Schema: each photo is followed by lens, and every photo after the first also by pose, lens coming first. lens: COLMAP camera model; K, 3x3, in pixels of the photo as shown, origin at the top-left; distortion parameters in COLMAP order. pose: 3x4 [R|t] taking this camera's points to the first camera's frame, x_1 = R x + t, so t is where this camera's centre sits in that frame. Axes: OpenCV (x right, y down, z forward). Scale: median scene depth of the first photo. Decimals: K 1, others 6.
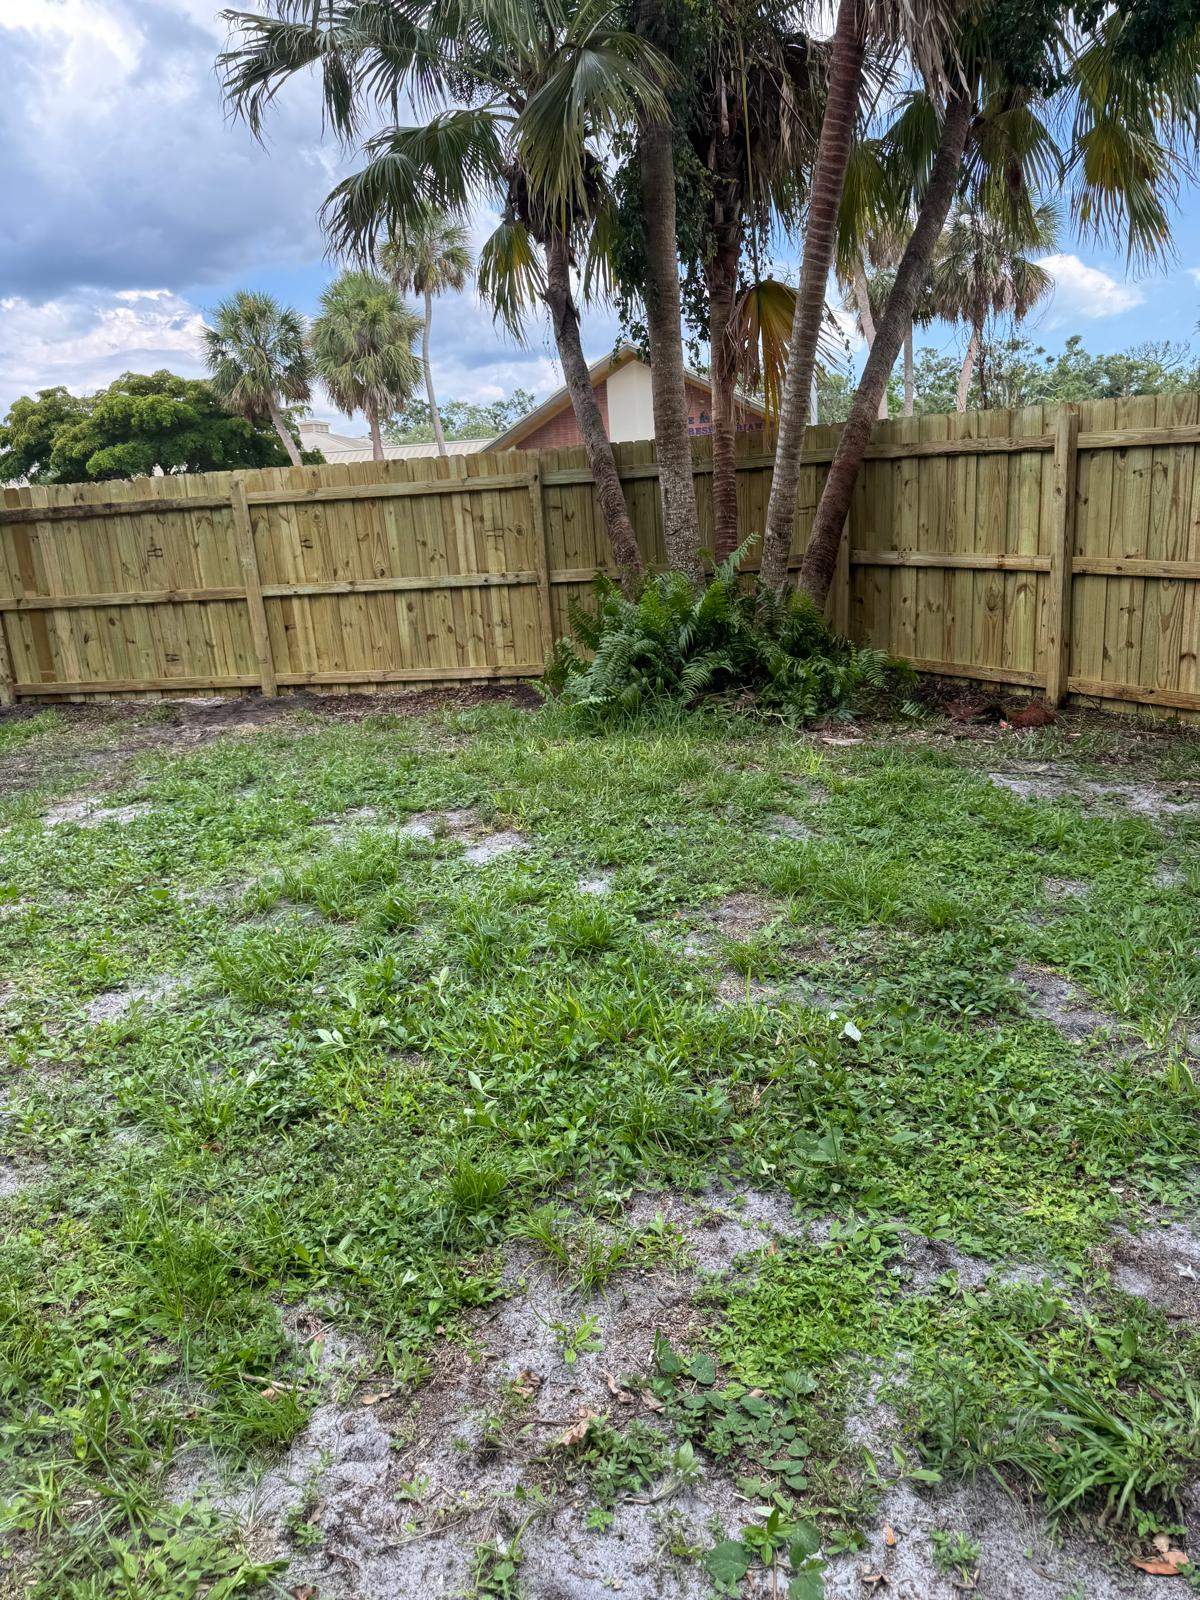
lens RADIAL K [[1129.1, 0, 588.2], [0, 1129.1, 802.8], [0, 0, 1]] dist [0.077331, -0.093242]
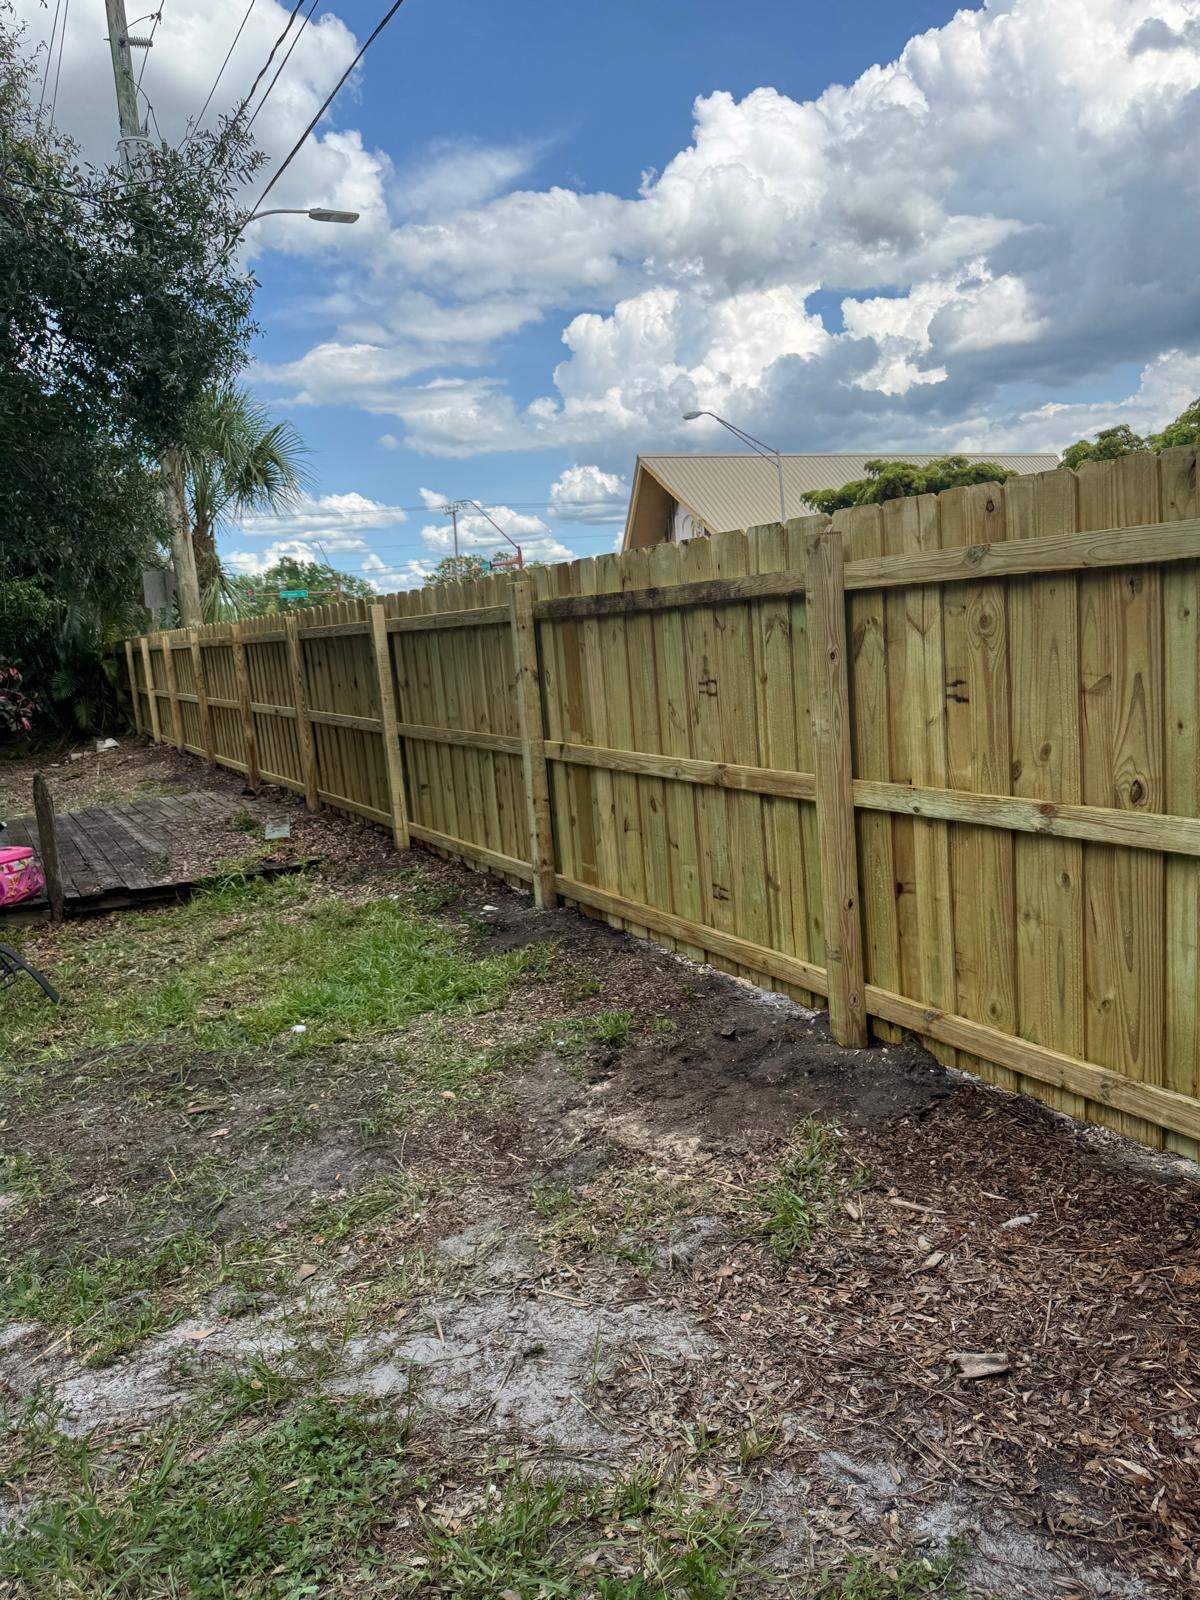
lens RADIAL K [[1107.3, 0, 654.3], [0, 1107.3, 789.4], [0, 0, 1]] dist [0.076655, -0.078679]
pose [[0.662533, 0.132550, -0.737212, -0.041217], [-0.163936, 0.986016, 0.029956, -0.209585], [0.730873, 0.101009, 0.674998, 0.751161]]
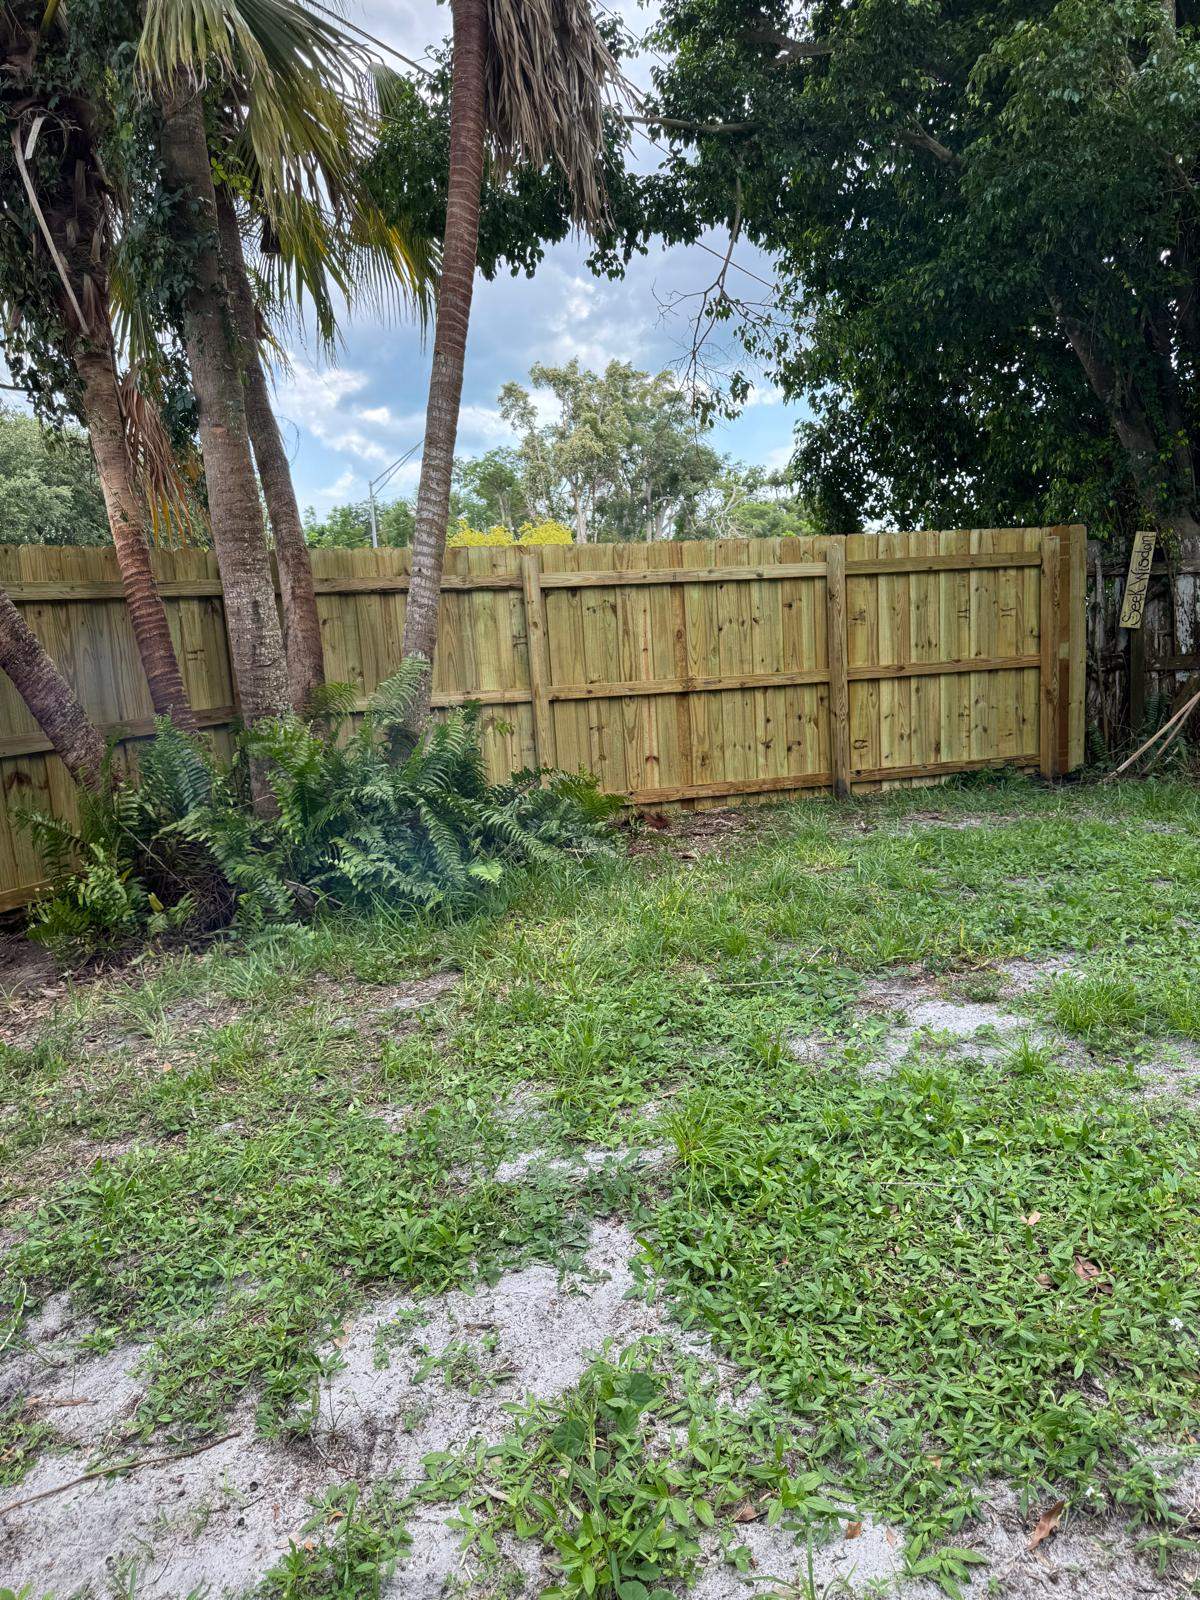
lens RADIAL K [[1107.3, 0, 595.8], [0, 1107.3, 798.6], [0, 0, 1]] dist [0.076655, -0.078679]
pose [[0.300087, -0.102266, 0.948414, -0.465758], [0.299002, 0.954216, 0.008285, -0.090465], [-0.905839, 0.281092, 0.316926, 0.547291]]
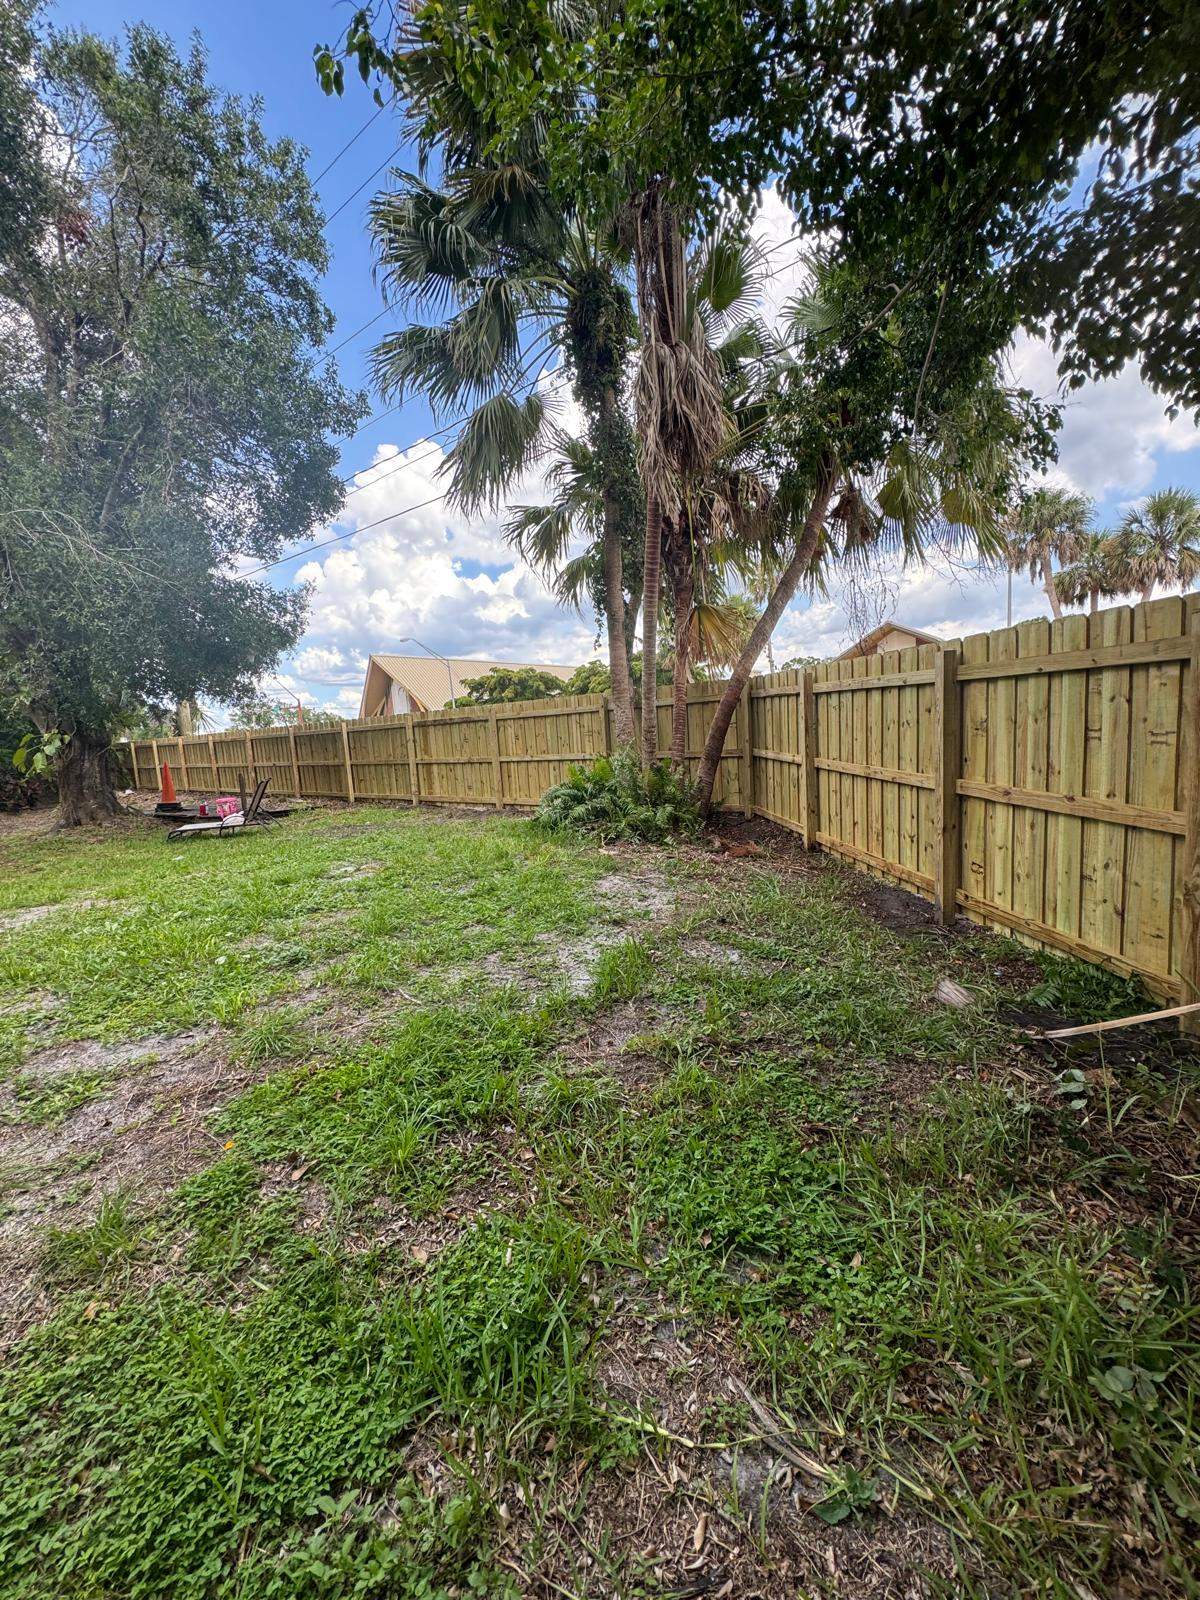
lens RADIAL K [[633.3, 0, 599.9], [0, 633.3, 810.4], [0, 0, 1]] dist [0.002052, 0.000625]
pose [[0.881166, 0.074952, -0.466828, 0.484316], [-0.121927, 0.989982, -0.071198, -0.033531], [0.456815, 0.119656, 0.881478, 0.065799]]
